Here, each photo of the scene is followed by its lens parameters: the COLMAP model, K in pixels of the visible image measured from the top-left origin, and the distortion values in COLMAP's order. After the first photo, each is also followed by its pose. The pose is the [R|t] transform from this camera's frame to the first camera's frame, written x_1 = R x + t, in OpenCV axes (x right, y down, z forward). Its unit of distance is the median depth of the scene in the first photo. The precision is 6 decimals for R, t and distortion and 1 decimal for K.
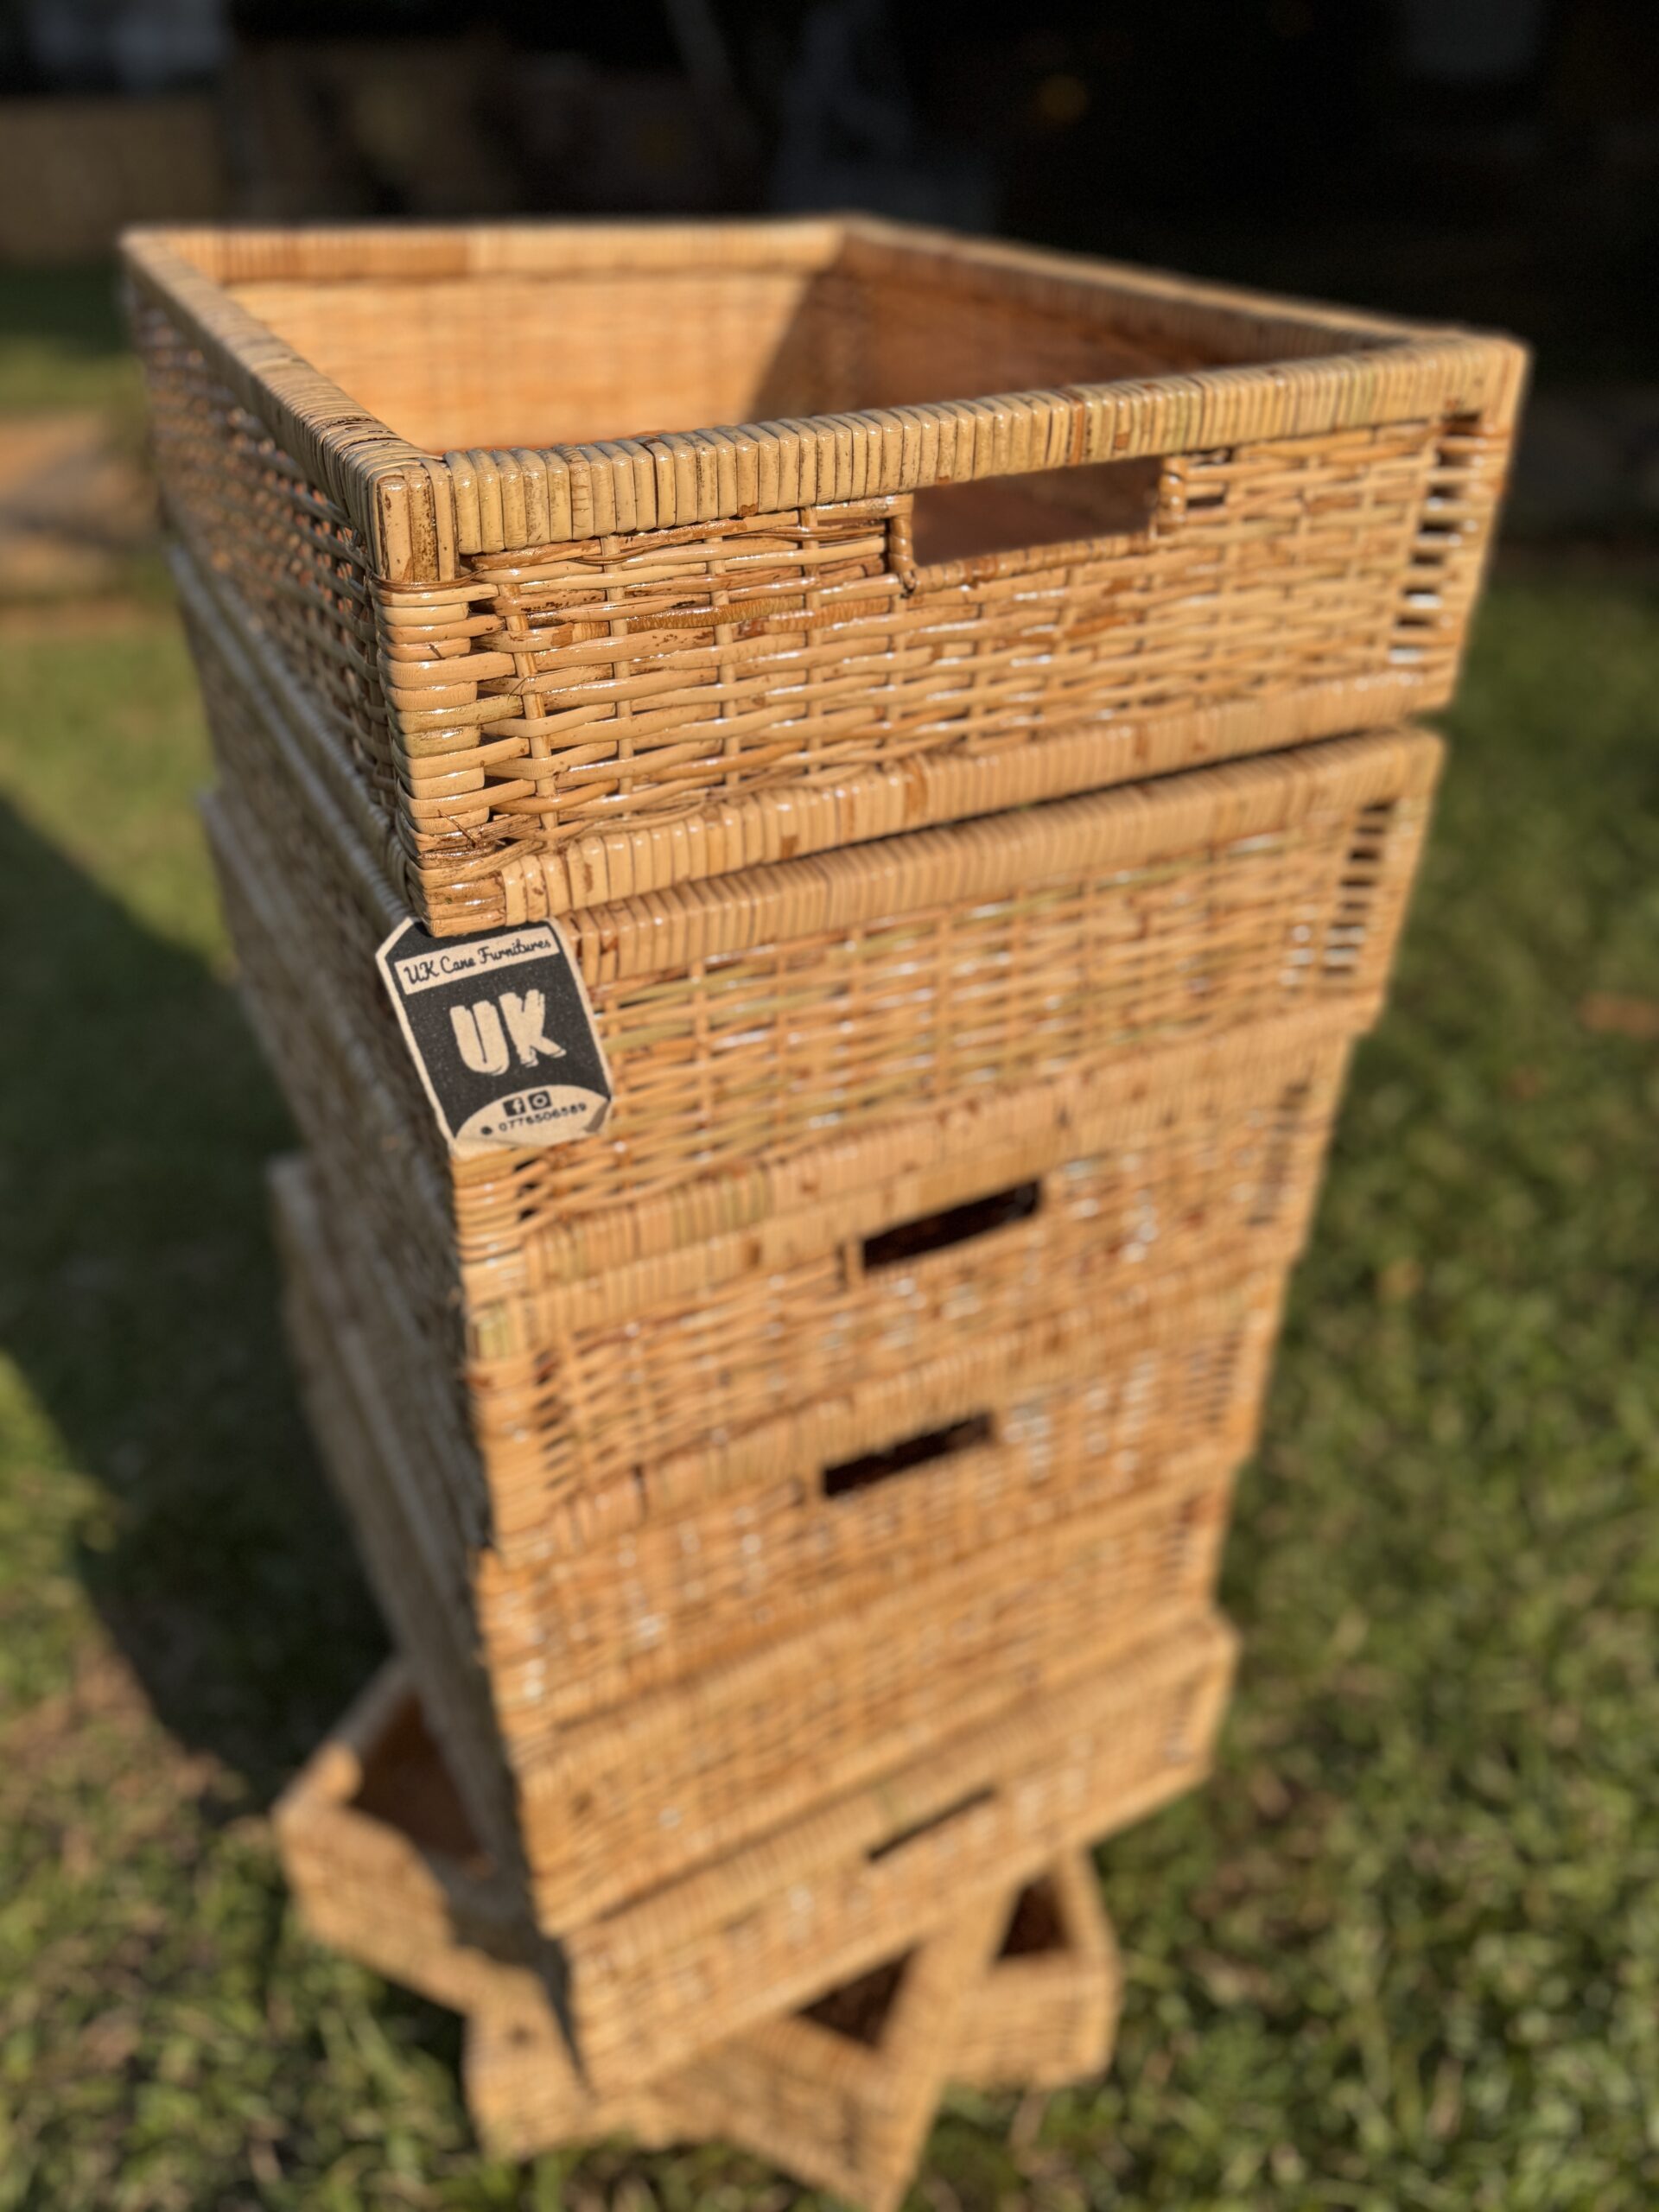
lens RADIAL K [[1518.3, 0, 829.5], [0, 1518.3, 1106.0], [0, 0, 1]] dist [0.109010, -0.129036]
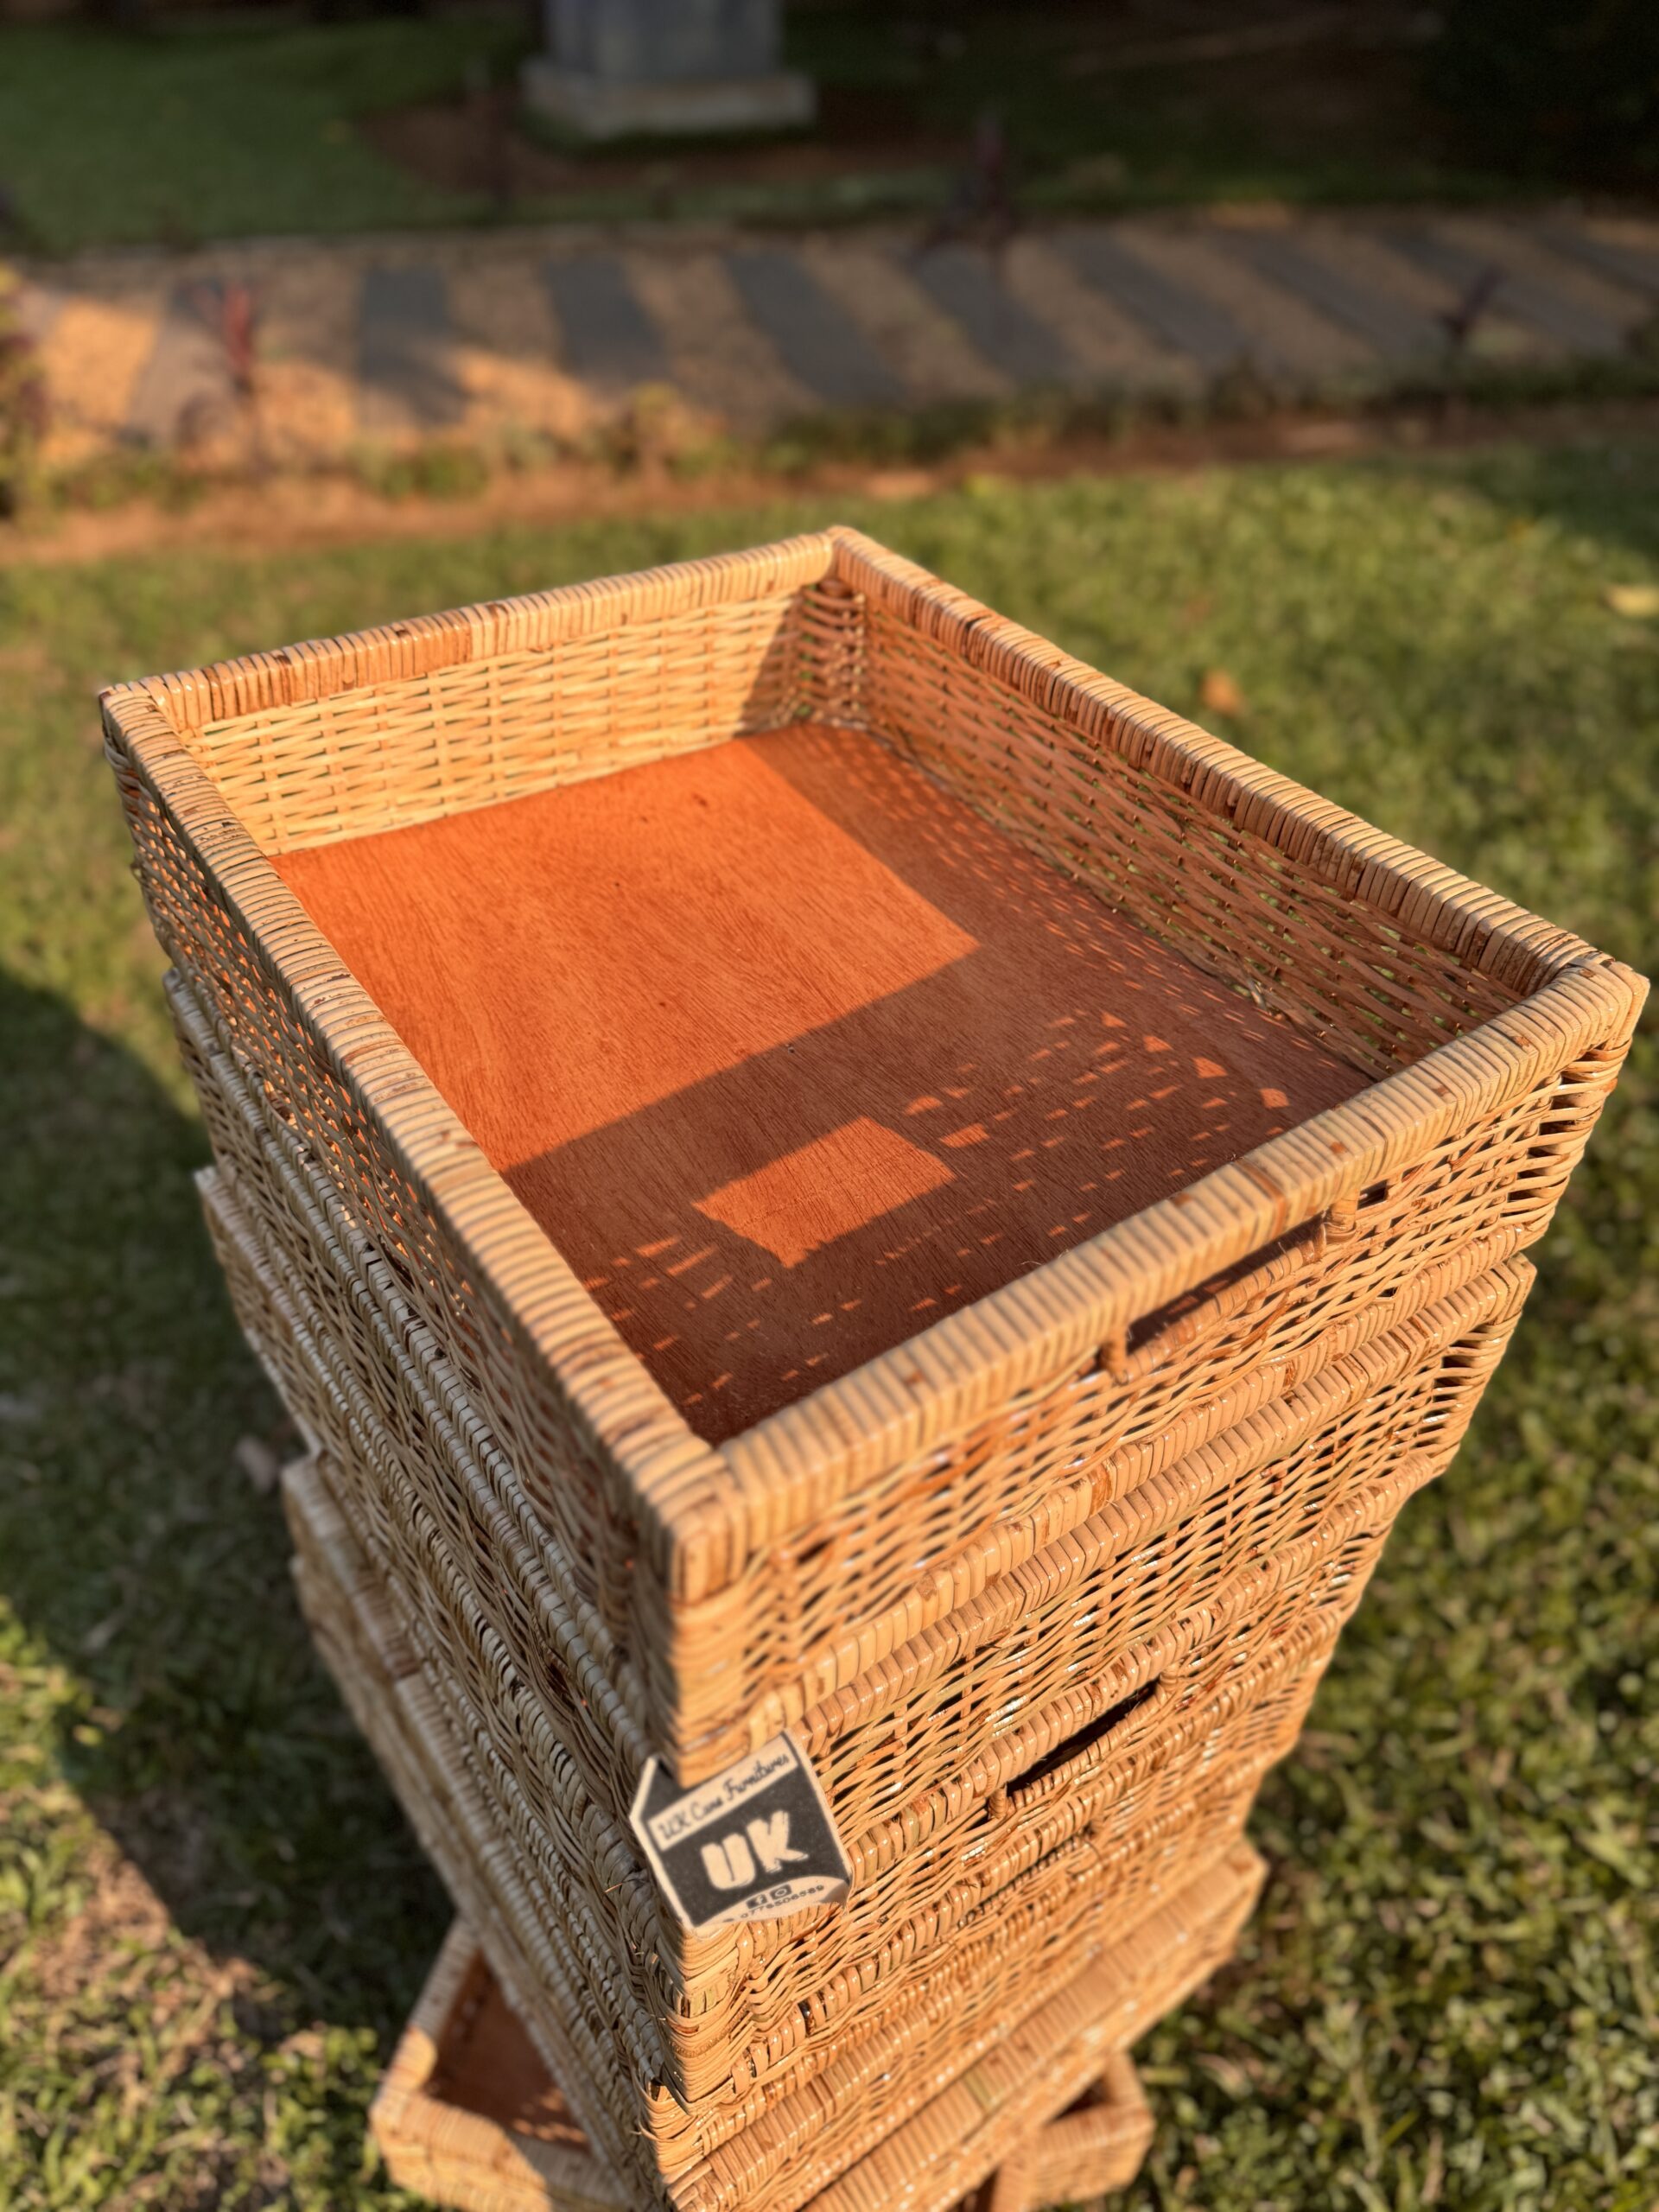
lens RADIAL K [[1550.4, 0, 823.6], [0, 1550.4, 1092.3], [0, 0, 1]] dist [-0.009309, 0.000077]
pose [[0.992606, -0.069670, 0.099396, -0.116769], [0.059456, 0.992979, 0.102266, -0.326773], [-0.105822, -0.095600, 0.989779, 0.014998]]
